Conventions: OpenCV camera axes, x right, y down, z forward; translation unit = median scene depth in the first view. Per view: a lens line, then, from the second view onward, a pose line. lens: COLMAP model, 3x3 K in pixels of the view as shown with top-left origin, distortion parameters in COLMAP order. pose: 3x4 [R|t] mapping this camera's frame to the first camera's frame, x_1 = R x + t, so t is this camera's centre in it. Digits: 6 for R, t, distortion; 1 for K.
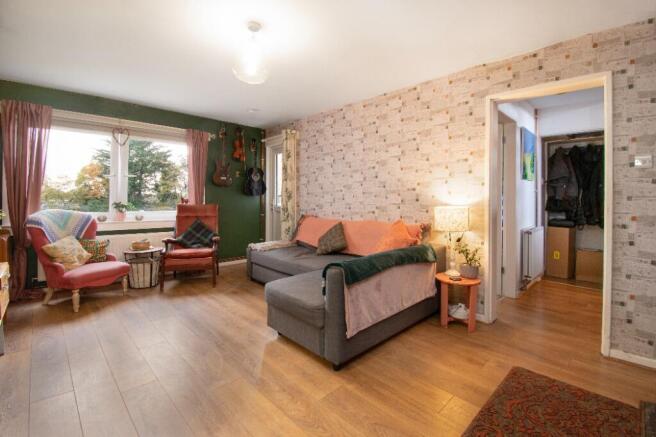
lens RADIAL K [[300.1, 0, 331.5], [0, 300.1, 198.3], [0, 0, 1]] dist [0.001505, -0.001006]
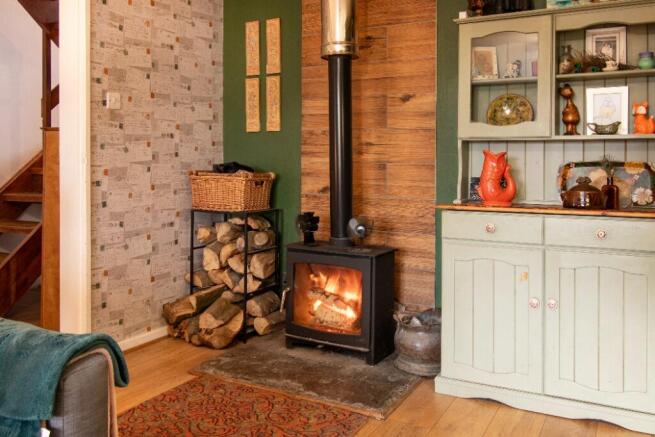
lens RADIAL K [[626.7, 0, 319.3], [0, 626.7, 158.7], [0, 0, 1]] dist [-0.011599, 0.000000]
pose [[-0.301043, -0.019043, 0.953420, -0.441133], [-0.014296, 0.999778, 0.015455, -0.000557], [-0.953503, -0.008978, -0.301249, 0.601061]]
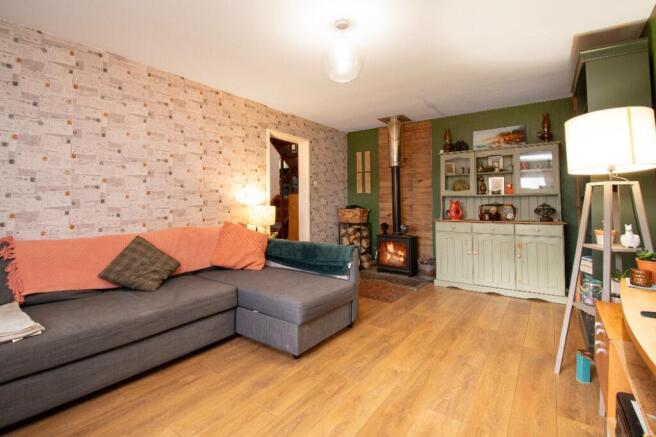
lens RADIAL K [[300.1, 0, 328.9], [0, 300.1, 192.9], [0, 0, 1]] dist [0.001505, -0.001006]
pose [[-0.170909, 0.016302, 0.985152, -0.820259], [-0.006143, 0.999826, -0.017611, -0.008209], [-0.985268, -0.009062, -0.170779, 0.828401]]
